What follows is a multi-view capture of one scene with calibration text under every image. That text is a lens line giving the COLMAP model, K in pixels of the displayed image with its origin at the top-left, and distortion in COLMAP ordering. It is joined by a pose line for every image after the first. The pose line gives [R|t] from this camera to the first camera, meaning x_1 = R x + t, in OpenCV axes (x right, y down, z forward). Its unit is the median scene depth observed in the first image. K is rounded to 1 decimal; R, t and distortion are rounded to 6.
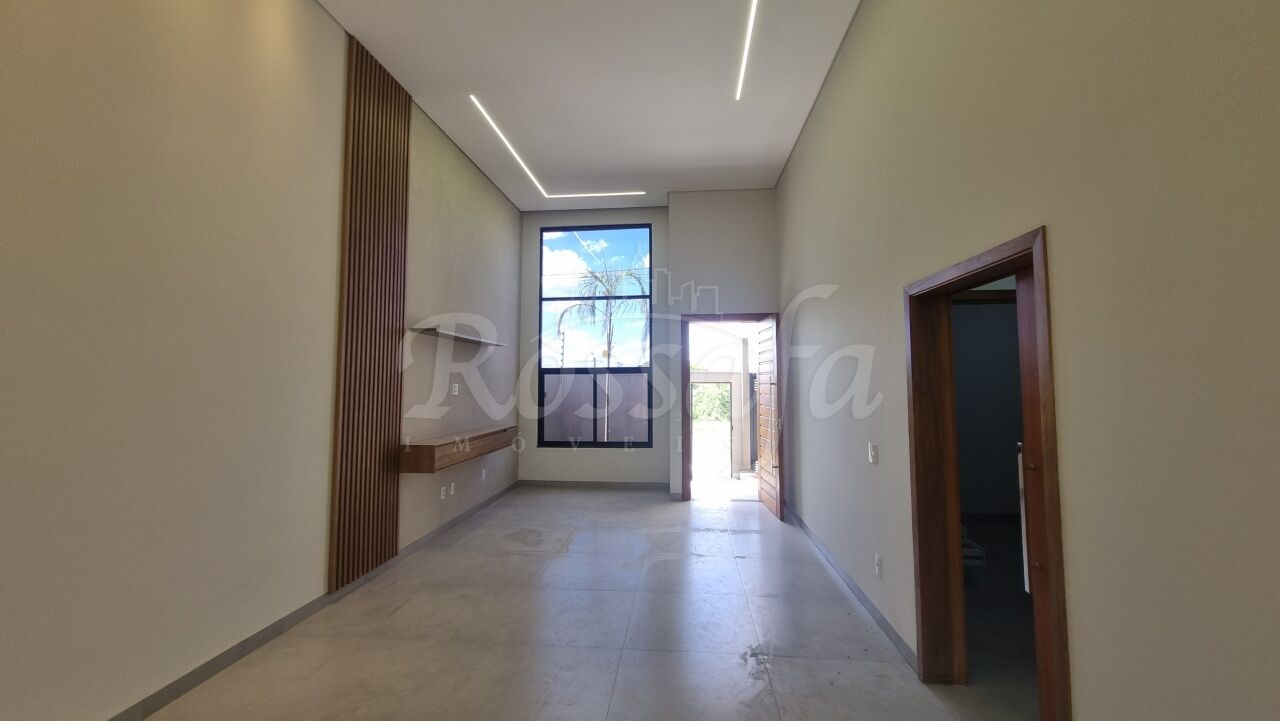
lens RADIAL K [[502.7, 0, 632.6], [0, 502.7, 352.1], [0, 0, 1]] dist [0.011229, -0.001952]
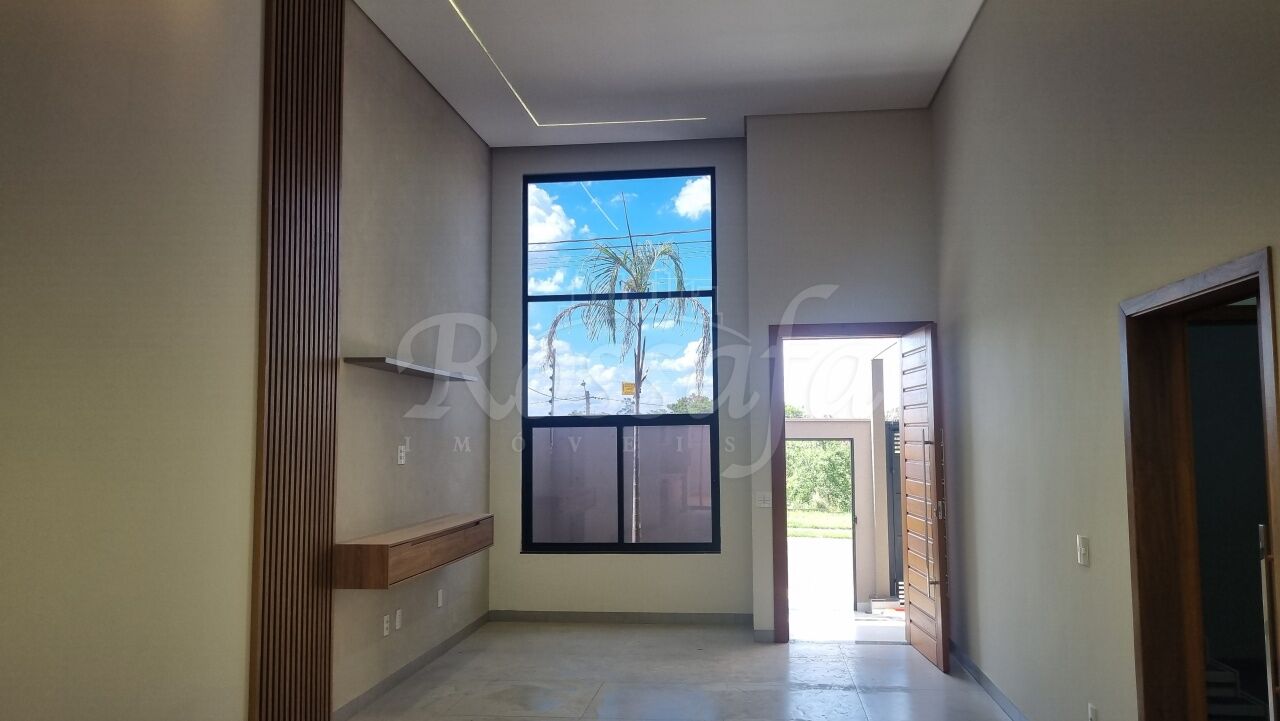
lens RADIAL K [[967.3, 0, 640.9], [0, 967.3, 367.4], [0, 0, 1]] dist [0.068929, -0.010186]
pose [[0.999844, -0.007466, -0.015990, -0.036172], [0.007264, 0.999894, -0.012616, -0.012168], [0.016082, 0.012498, 0.999793, -0.139715]]
